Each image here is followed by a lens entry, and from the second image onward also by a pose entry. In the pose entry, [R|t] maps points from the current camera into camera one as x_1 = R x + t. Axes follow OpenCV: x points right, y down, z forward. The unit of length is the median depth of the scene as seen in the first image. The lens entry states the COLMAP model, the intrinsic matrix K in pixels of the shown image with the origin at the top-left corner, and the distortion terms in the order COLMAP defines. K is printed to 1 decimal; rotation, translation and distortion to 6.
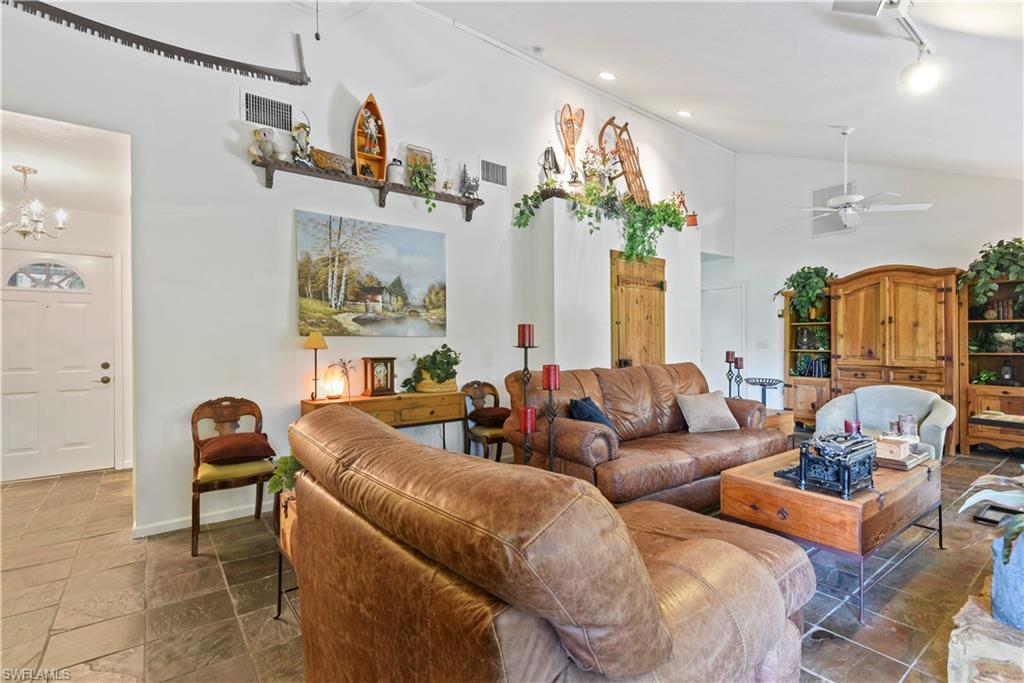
lens RADIAL K [[483.3, 0, 509.5], [0, 483.3, 339.8], [0, 0, 1]] dist [-0.021557, -0.000262]
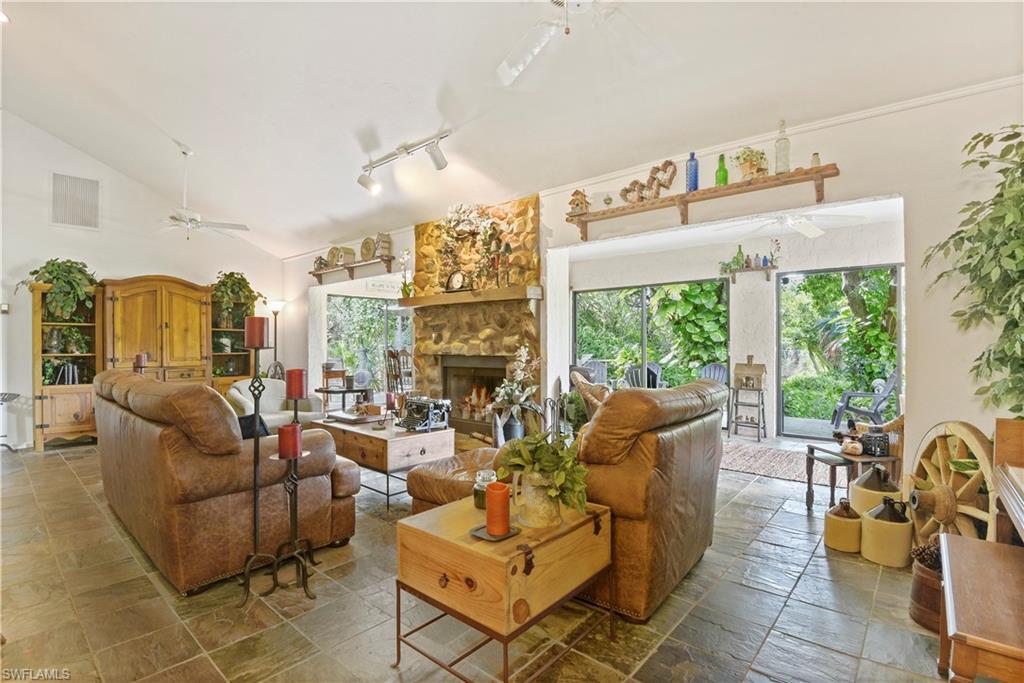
lens RADIAL K [[483.3, 0, 510.9], [0, 483.3, 345.8], [0, 0, 1]] dist [-0.021557, -0.000262]
pose [[-0.209369, 0.001431, 0.977836, -0.466560], [-0.001124, 0.999998, -0.001704, 0.007542], [-0.977836, -0.001456, -0.209367, 0.449493]]
